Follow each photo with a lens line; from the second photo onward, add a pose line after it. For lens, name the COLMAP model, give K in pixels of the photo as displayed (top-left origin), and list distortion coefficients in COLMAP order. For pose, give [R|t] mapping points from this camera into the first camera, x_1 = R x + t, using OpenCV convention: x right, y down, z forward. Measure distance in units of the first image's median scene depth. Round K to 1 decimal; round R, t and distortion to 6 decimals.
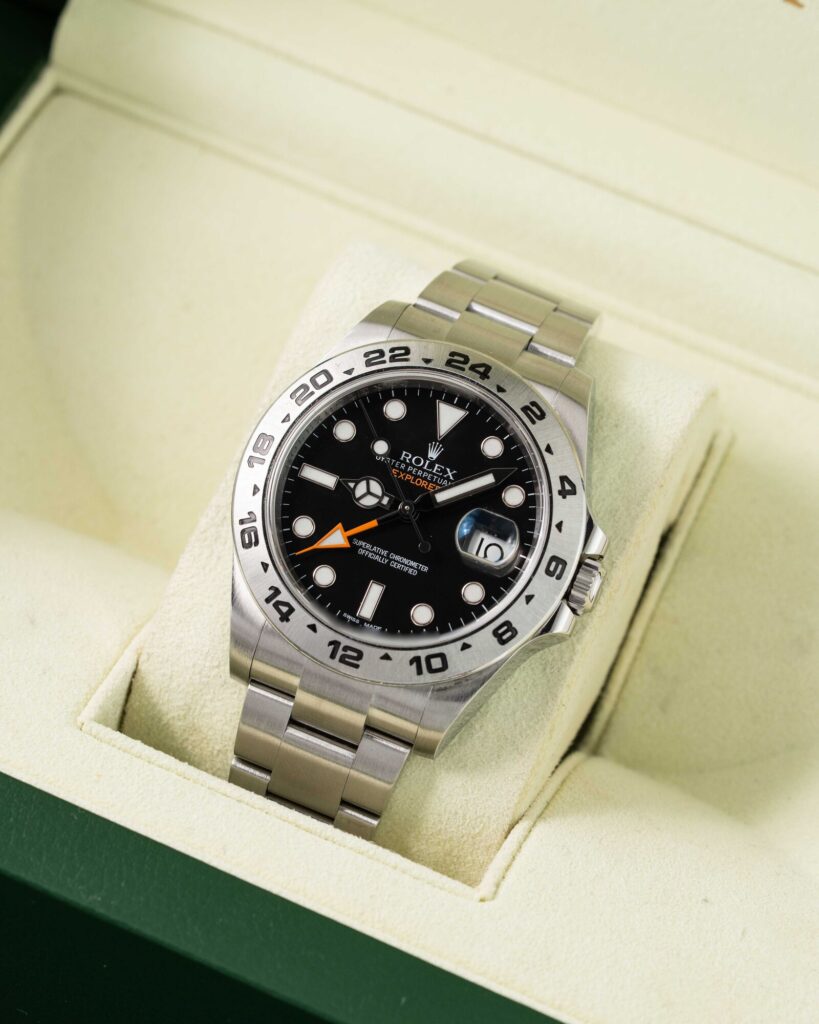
lens RADIAL K [[4594.8, 0, 404.9], [0, 4594.8, 512.0], [0, 0, 1]] dist [-0.030642, 0.000000]
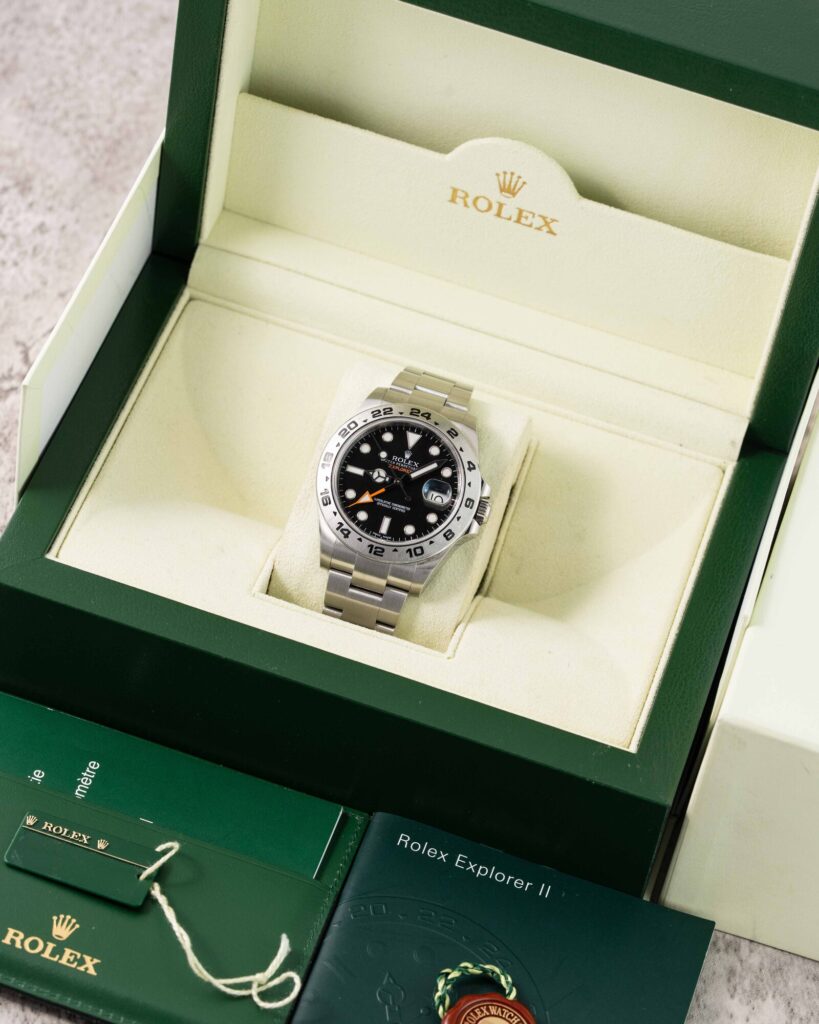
lens RADIAL K [[4594.8, 0, 411.1], [0, 4594.8, 512.2], [0, 0, 1]] dist [-0.030642, 0.000000]
pose [[0.993238, -0.075010, 0.088608, -0.184797], [0.077633, 0.996629, -0.026537, 0.070831], [-0.086319, 0.033237, 0.995713, -1.142390]]
